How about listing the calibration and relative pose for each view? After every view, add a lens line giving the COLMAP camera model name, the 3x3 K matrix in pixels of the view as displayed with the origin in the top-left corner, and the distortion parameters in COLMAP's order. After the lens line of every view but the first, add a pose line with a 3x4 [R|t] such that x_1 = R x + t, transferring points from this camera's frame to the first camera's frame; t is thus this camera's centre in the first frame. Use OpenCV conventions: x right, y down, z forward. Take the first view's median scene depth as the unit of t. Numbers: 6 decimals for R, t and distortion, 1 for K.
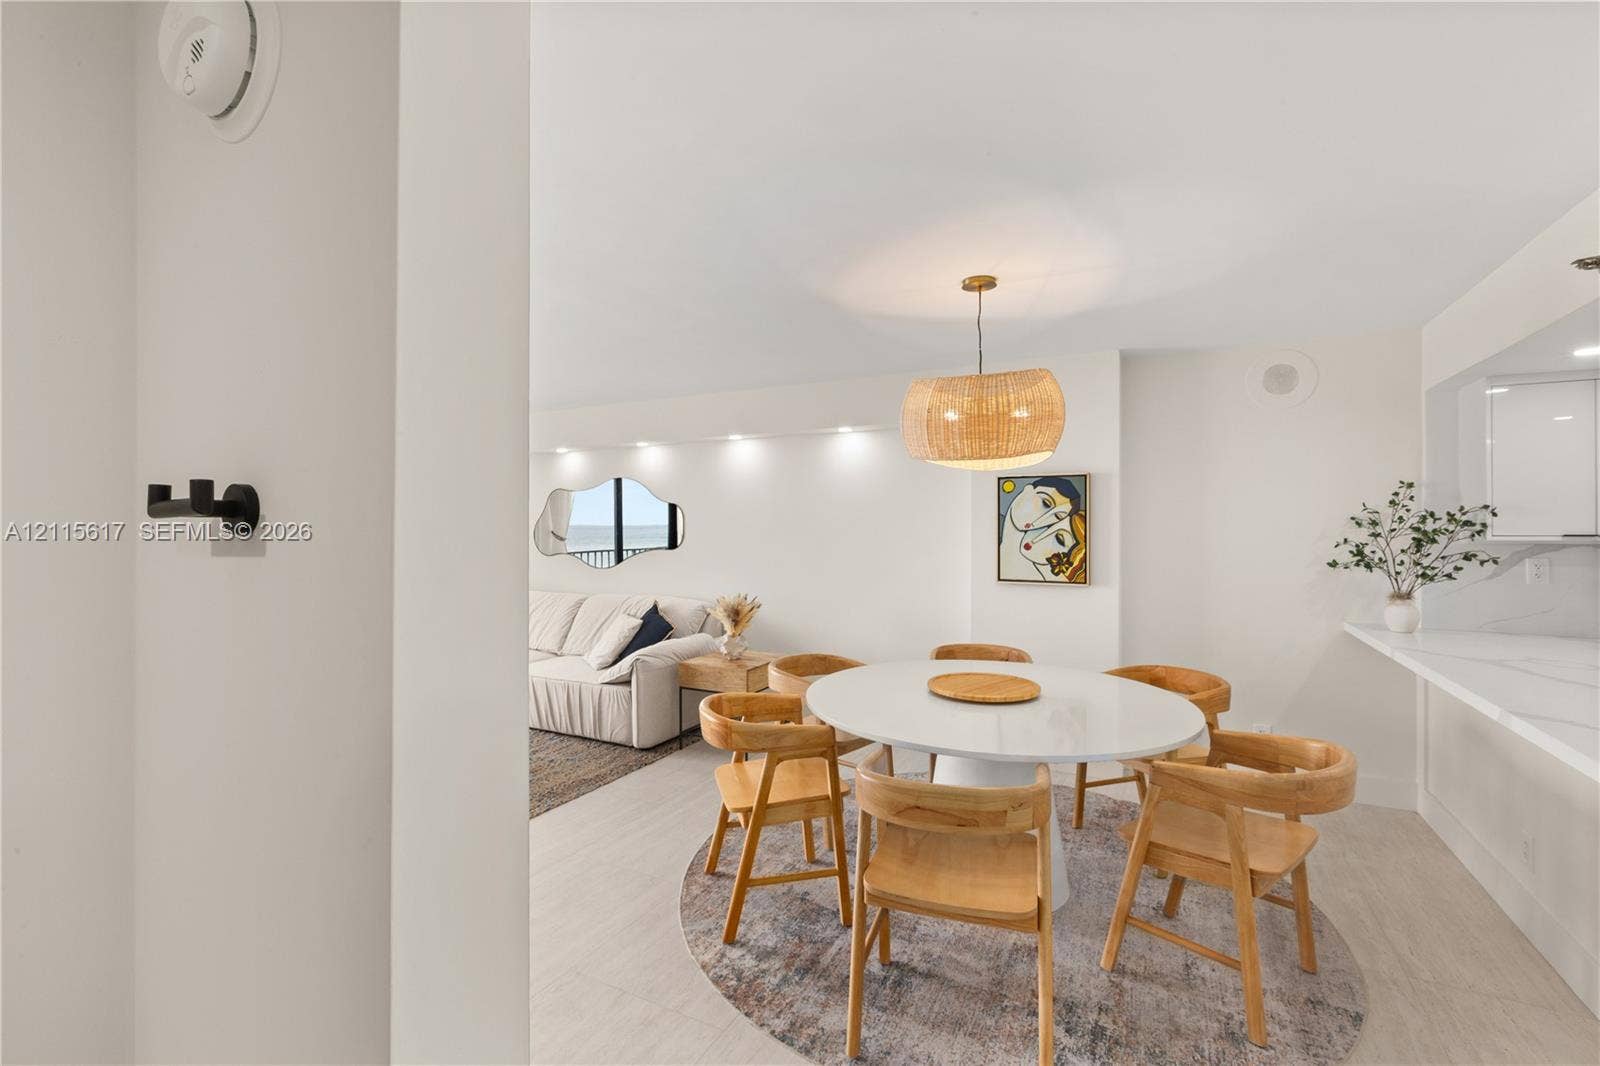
lens RADIAL K [[710.0, 0, 799.5], [0, 710.0, 526.4], [0, 0, 1]] dist [-0.001608, -0.000136]
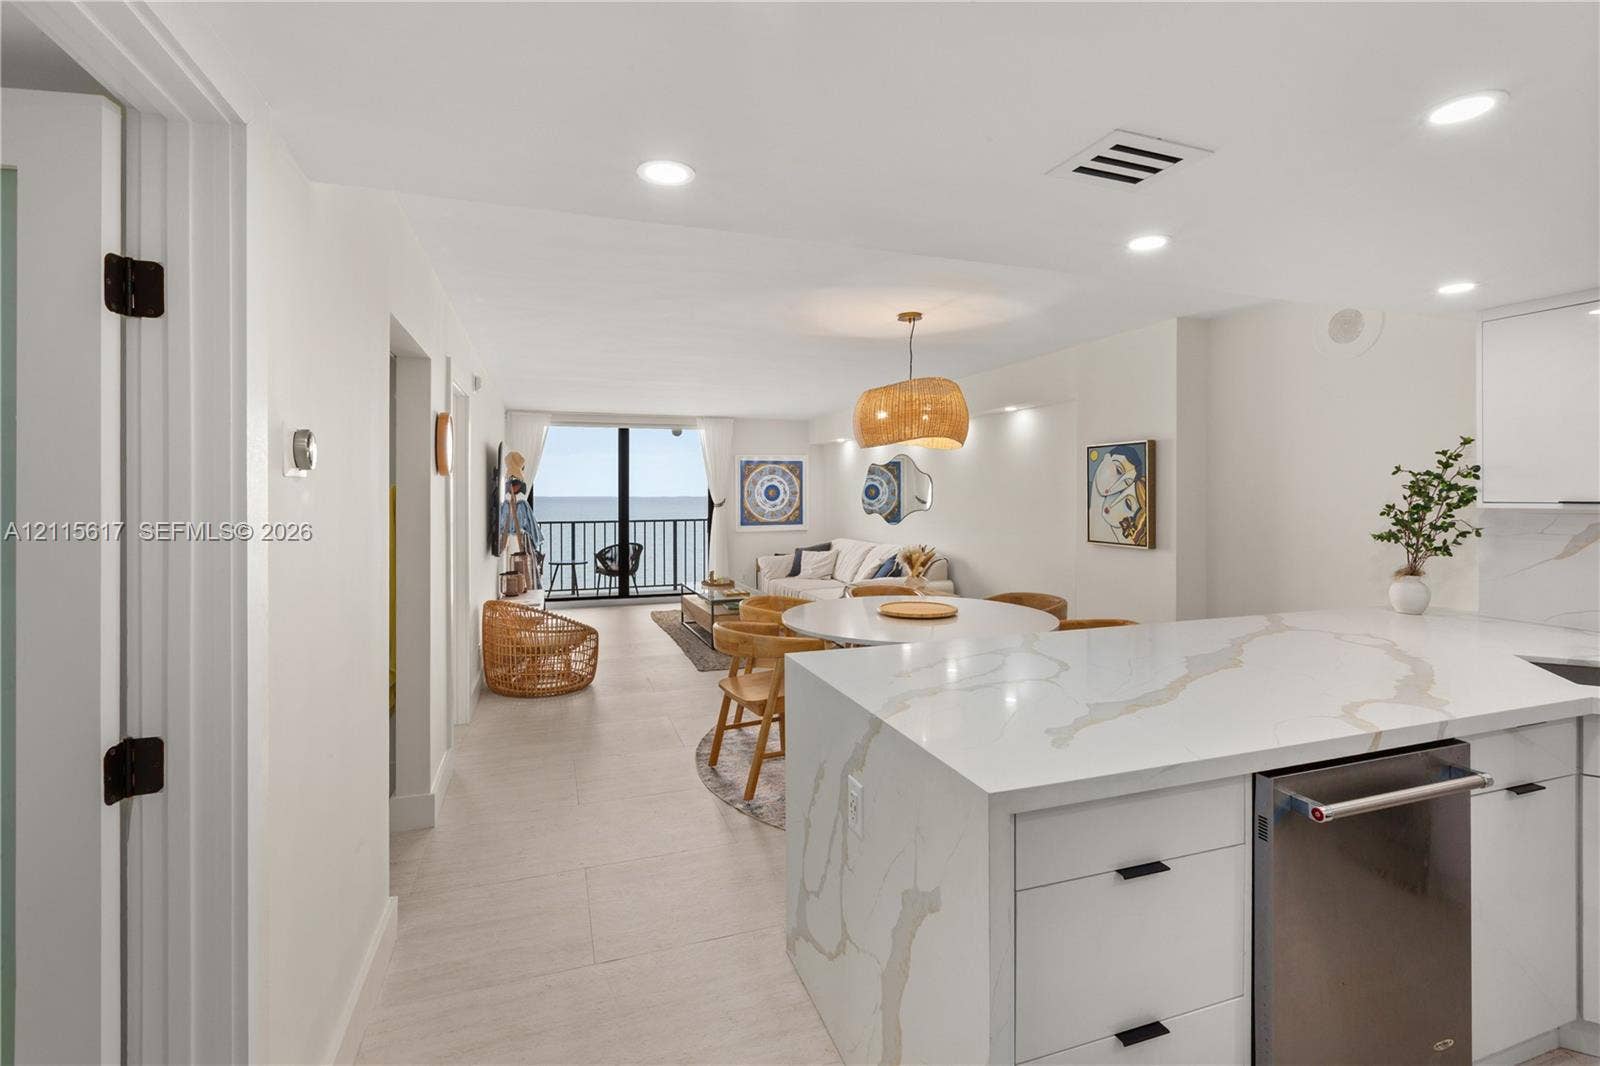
lens RADIAL K [[730.4, 0, 799.9], [0, 730.4, 493.7], [0, 0, 1]] dist [0.000891, -0.000154]
pose [[0.727419, -0.001795, -0.686191, 0.759089], [0.003665, 0.999992, 0.001269, -0.000654], [0.686184, -0.003438, 0.727420, -0.130958]]
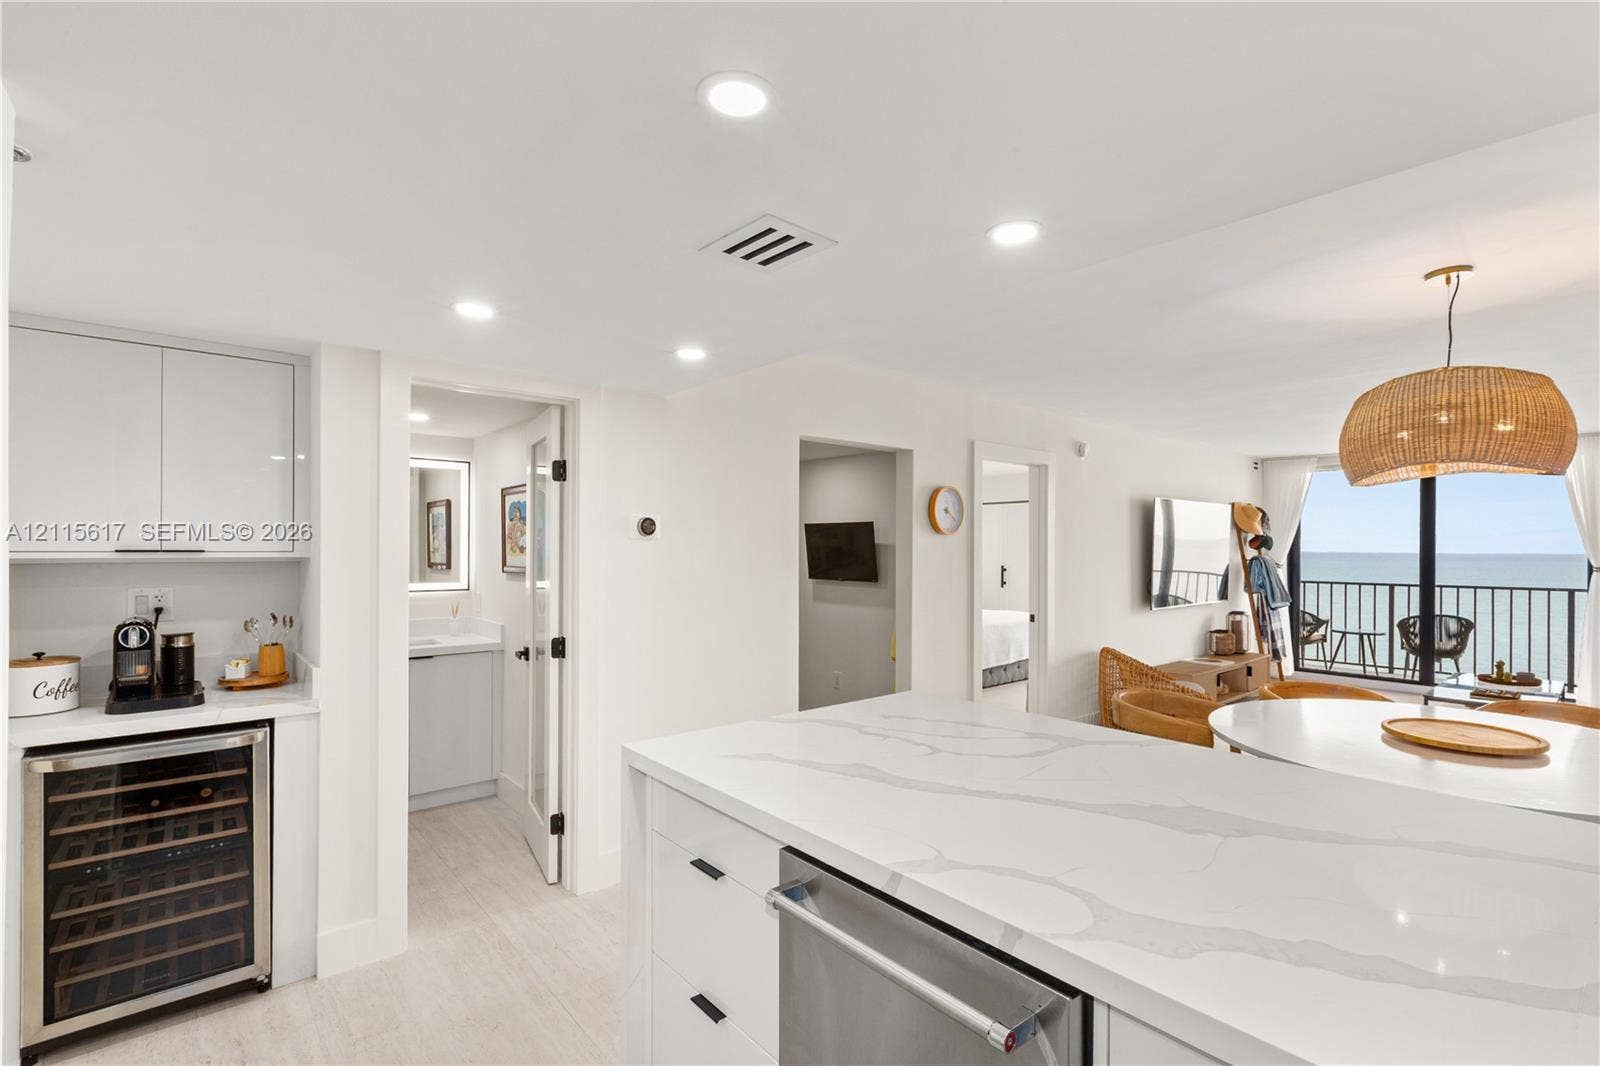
lens RADIAL K [[727.2, 0, 802.8], [0, 727.2, 548.5], [0, 0, 1]] dist [-0.004029, -0.000846]
pose [[-0.383952, -0.002217, -0.923350, 0.983621], [0.000021, 0.999997, -0.002410, 0.000713], [0.923353, -0.000945, -0.383951, 0.414697]]
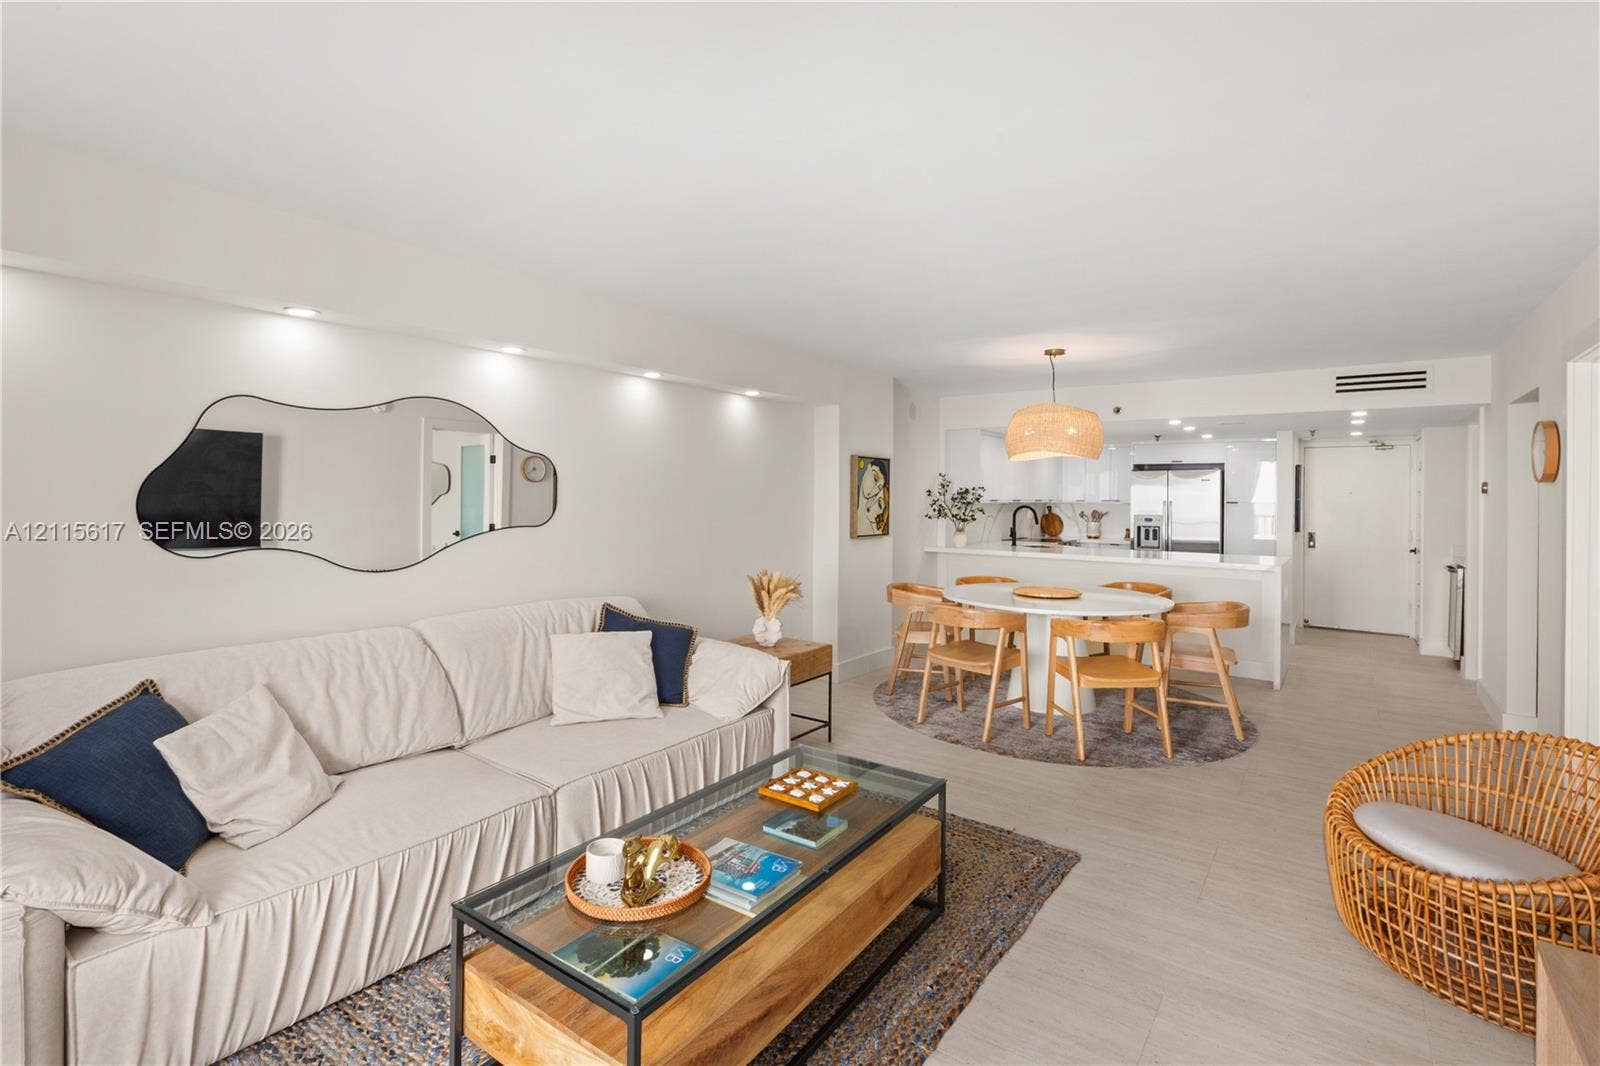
lens RADIAL K [[730.4, 0, 799.9], [0, 730.4, 493.7], [0, 0, 1]] dist [0.000891, -0.000154]
pose [[0.139961, 0.004950, 0.990145, -1.080939], [-0.011940, 0.999923, -0.003311, 0.004108], [-0.990085, -0.011359, 0.140009, 0.954676]]
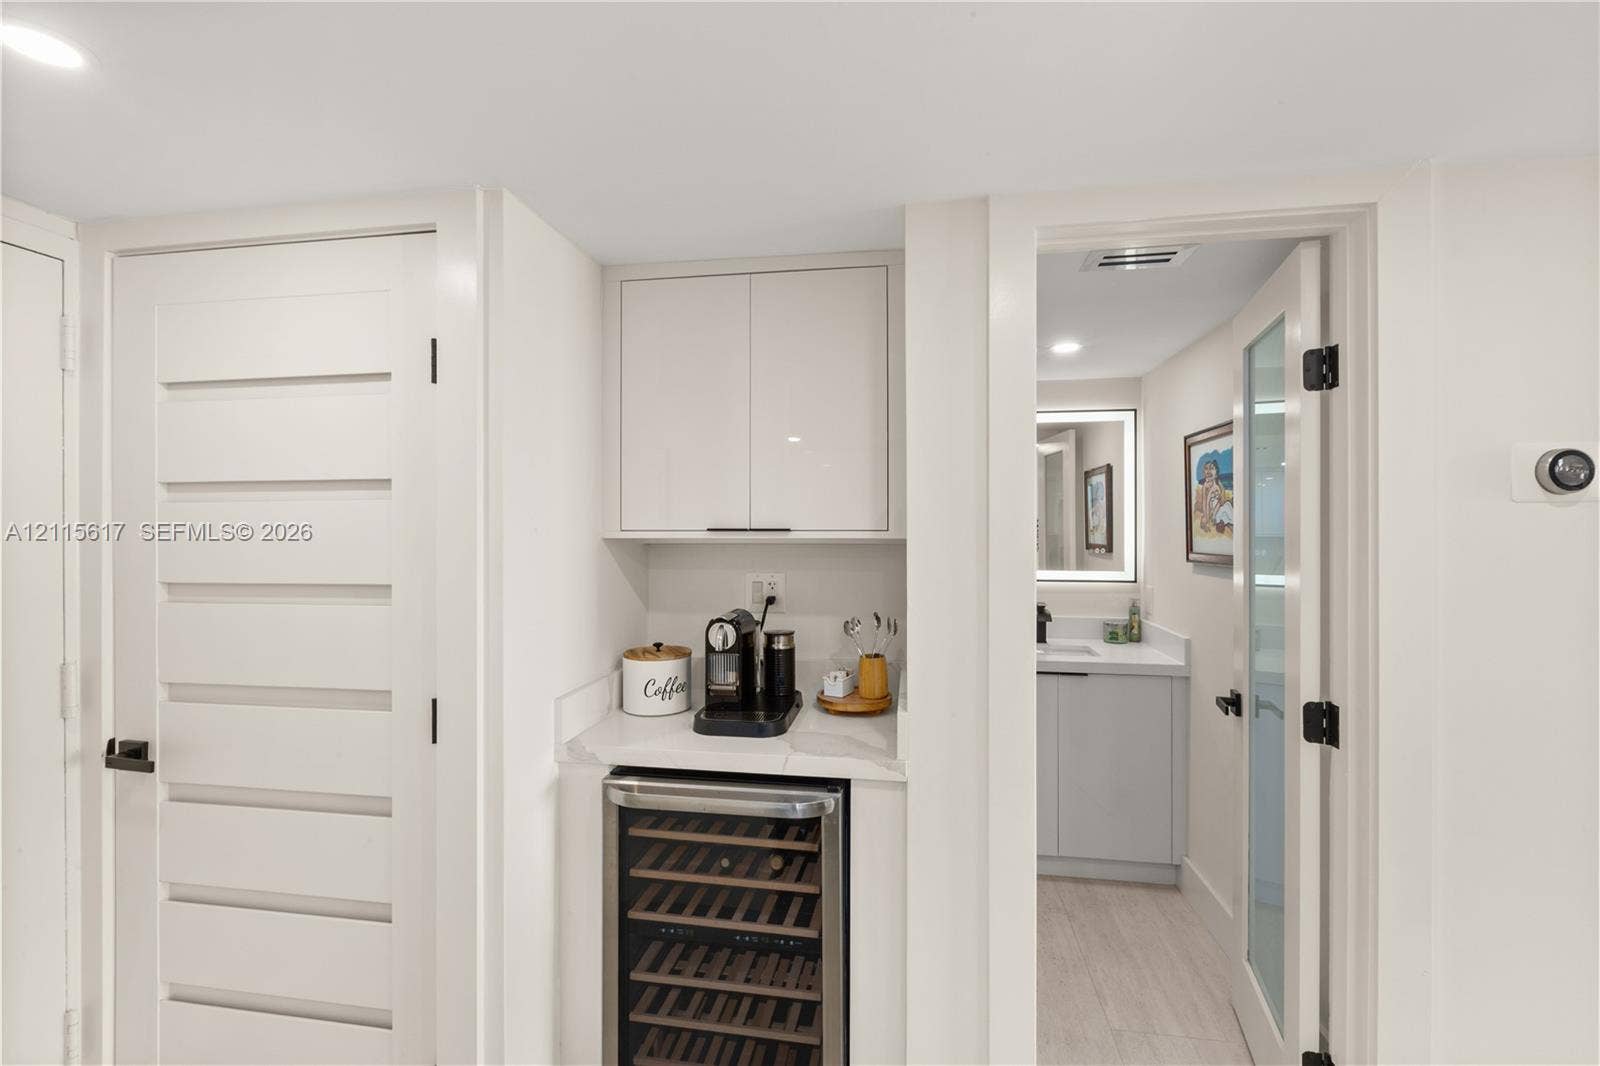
lens RADIAL K [[718.2, 0, 802.5], [0, 718.2, 524.4], [0, 0, 1]] dist [-0.002000, -0.000232]
pose [[-0.950939, -0.000269, -0.309379, 0.762858], [0.001880, 0.999976, -0.006648, 0.000902], [0.309374, -0.006904, -0.950916, 0.171044]]
